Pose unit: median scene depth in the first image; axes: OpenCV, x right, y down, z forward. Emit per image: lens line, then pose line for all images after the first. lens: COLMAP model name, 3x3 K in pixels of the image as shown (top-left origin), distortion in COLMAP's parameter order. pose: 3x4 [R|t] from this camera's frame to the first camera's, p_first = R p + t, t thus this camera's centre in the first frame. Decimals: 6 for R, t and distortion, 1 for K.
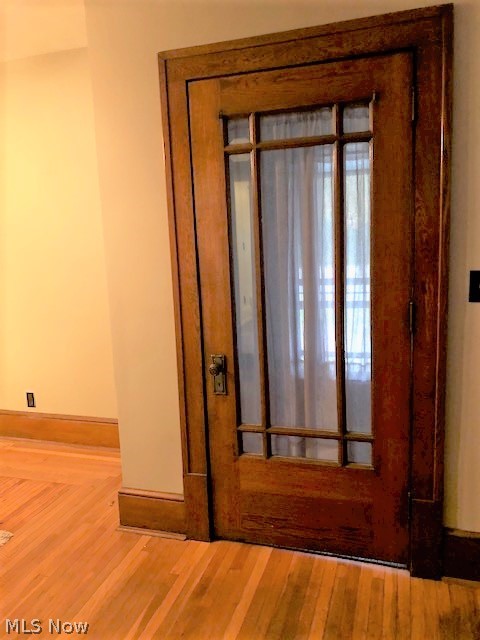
lens RADIAL K [[528.8, 0, 243.0], [0, 528.8, 319.6], [0, 0, 1]] dist [0.031297, -0.013273]
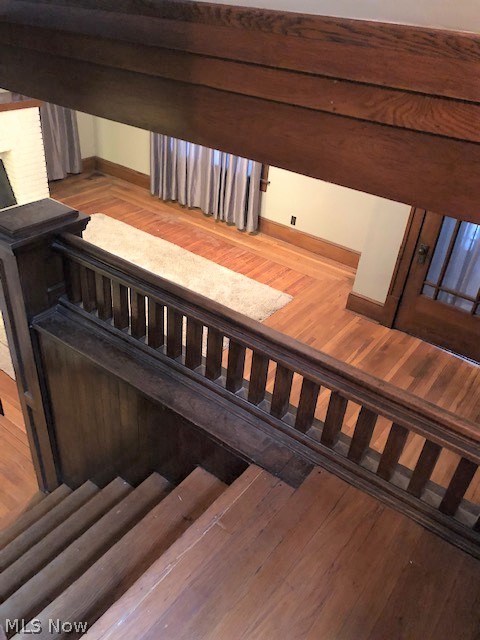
lens RADIAL K [[528.8, 0, 247.4], [0, 528.8, 318.6], [0, 0, 1]] dist [0.031297, -0.013273]
pose [[0.938326, 0.277289, -0.206530, -0.170488], [-0.174486, 0.895462, 0.409516, -0.347490], [0.298494, -0.348223, 0.888618, -0.943208]]
